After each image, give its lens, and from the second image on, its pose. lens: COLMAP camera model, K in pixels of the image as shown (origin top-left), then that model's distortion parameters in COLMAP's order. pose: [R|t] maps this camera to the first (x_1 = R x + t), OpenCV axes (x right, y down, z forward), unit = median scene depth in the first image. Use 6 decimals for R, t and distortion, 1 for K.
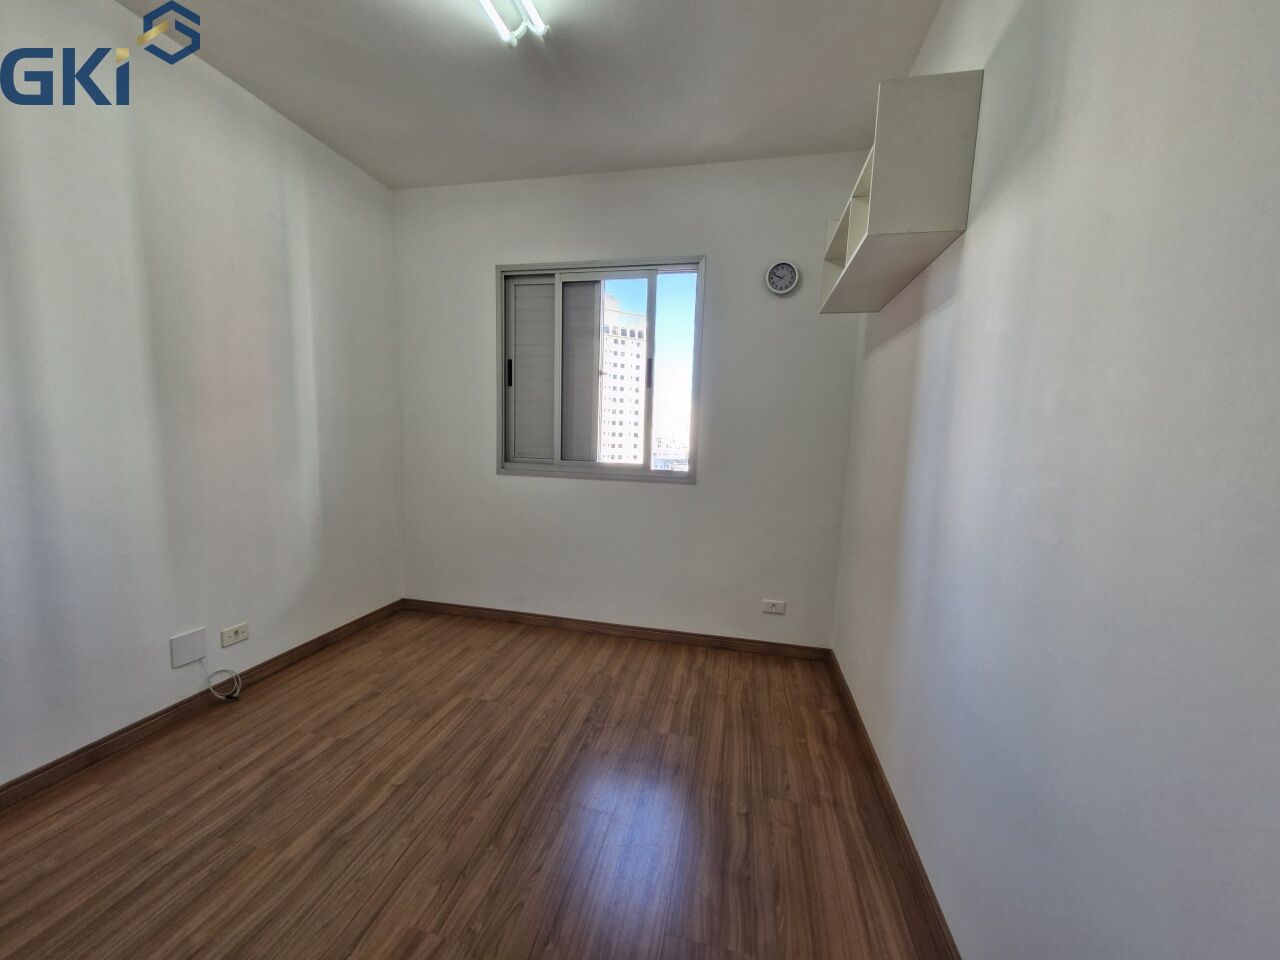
lens RADIAL K [[494.8, 0, 640.6], [0, 494.8, 483.6], [0, 0, 1]] dist [0.002374, 0.000037]
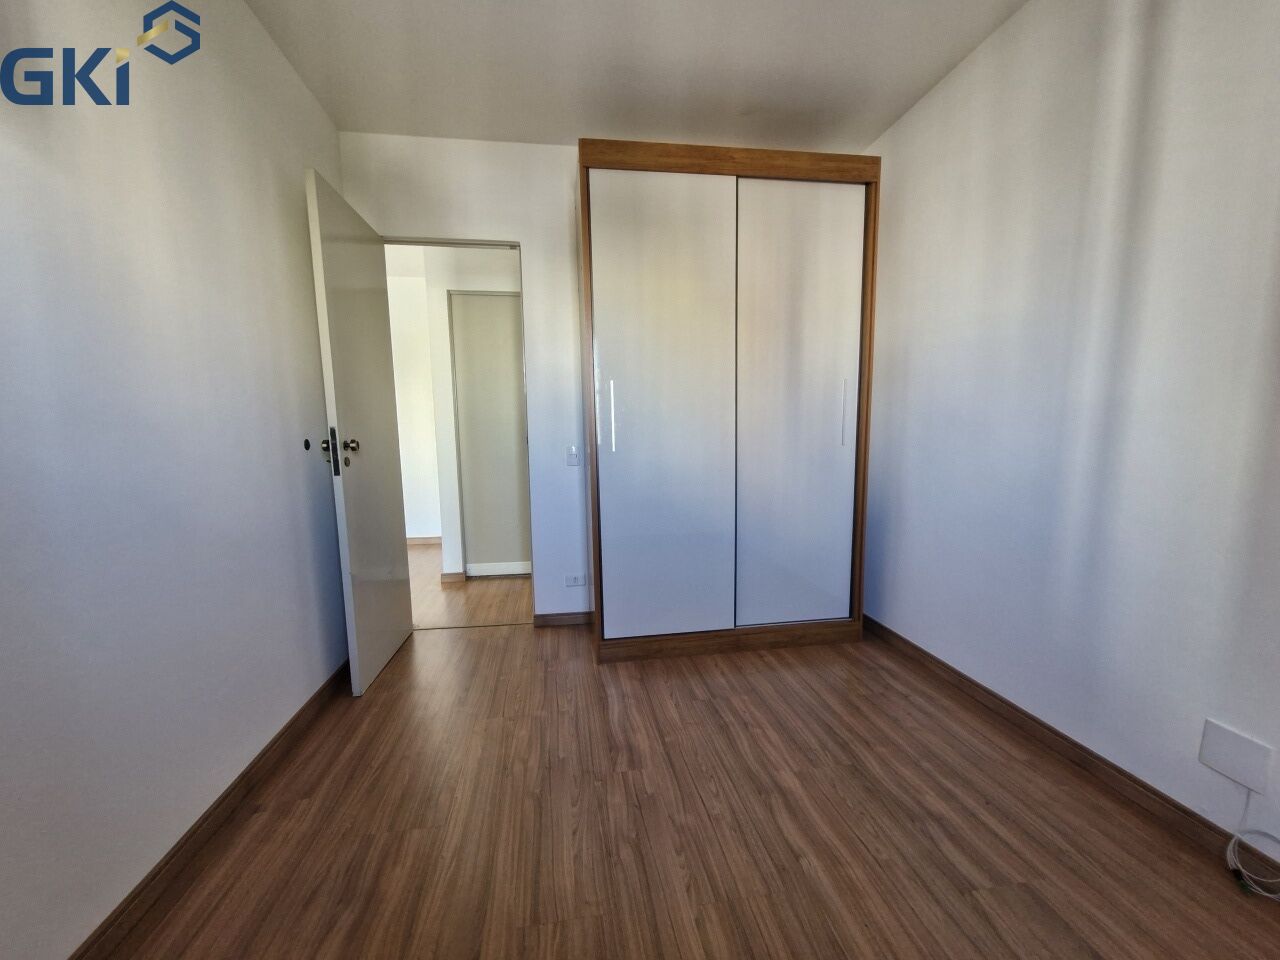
lens RADIAL K [[494.8, 0, 639.1], [0, 494.8, 484.2], [0, 0, 1]] dist [0.002374, 0.000037]
pose [[-0.934793, 0.015467, -0.354857, 0.018240], [-0.054607, 0.980916, 0.186605, -0.109751], [0.350972, 0.193815, -0.916109, 1.630351]]
